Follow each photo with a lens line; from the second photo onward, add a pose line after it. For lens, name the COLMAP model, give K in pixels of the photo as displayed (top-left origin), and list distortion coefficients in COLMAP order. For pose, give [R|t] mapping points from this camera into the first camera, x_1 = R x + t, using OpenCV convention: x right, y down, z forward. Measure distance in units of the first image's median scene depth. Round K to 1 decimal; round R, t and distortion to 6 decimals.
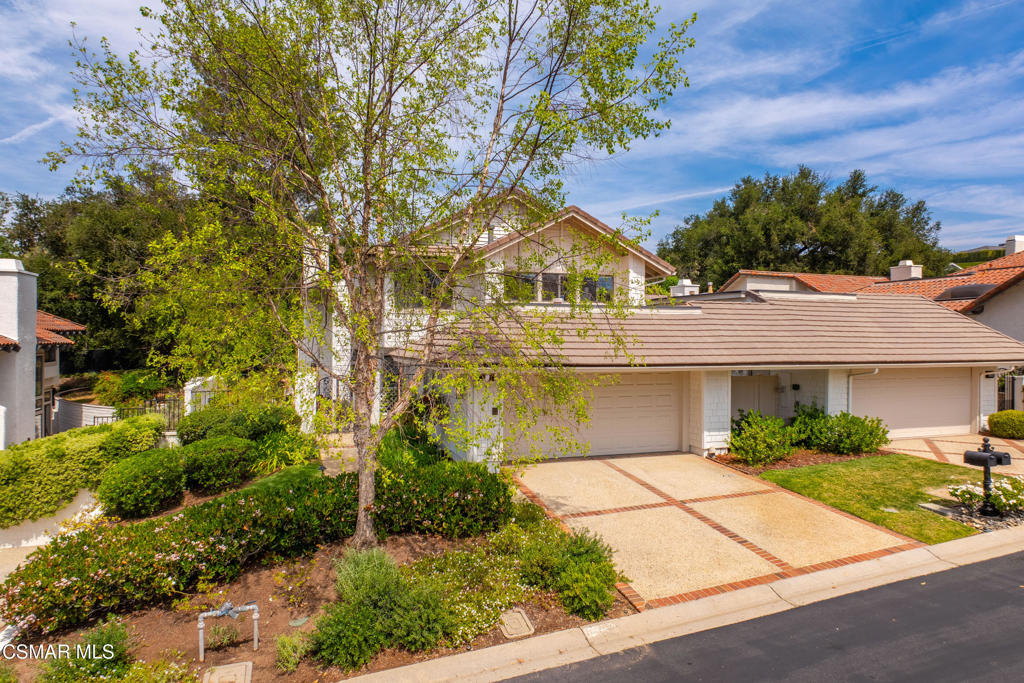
lens RADIAL K [[624.1, 0, 512.0], [0, 624.1, 341.5], [0, 0, 1]] dist [-0.002245, -0.004773]
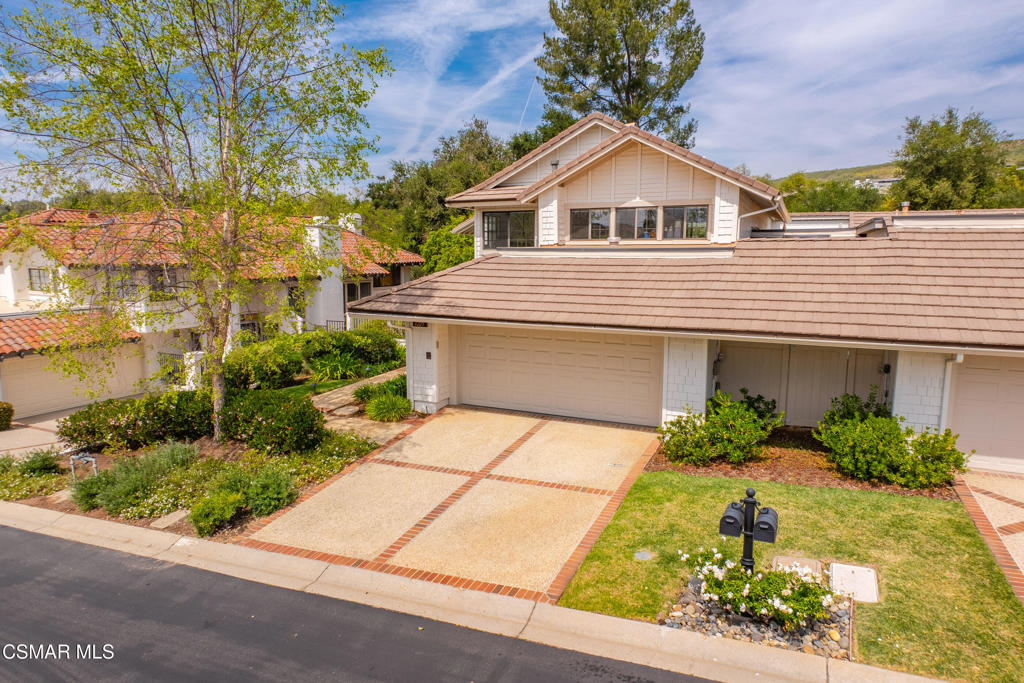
lens RADIAL K [[624.1, 0, 512.0], [0, 624.1, 341.5], [0, 0, 1]] dist [-0.002245, -0.004773]
pose [[0.736750, 0.100861, -0.668601, 0.770213], [-0.013066, 0.990751, 0.135060, -0.053991], [0.676039, -0.090769, 0.731254, 0.323727]]
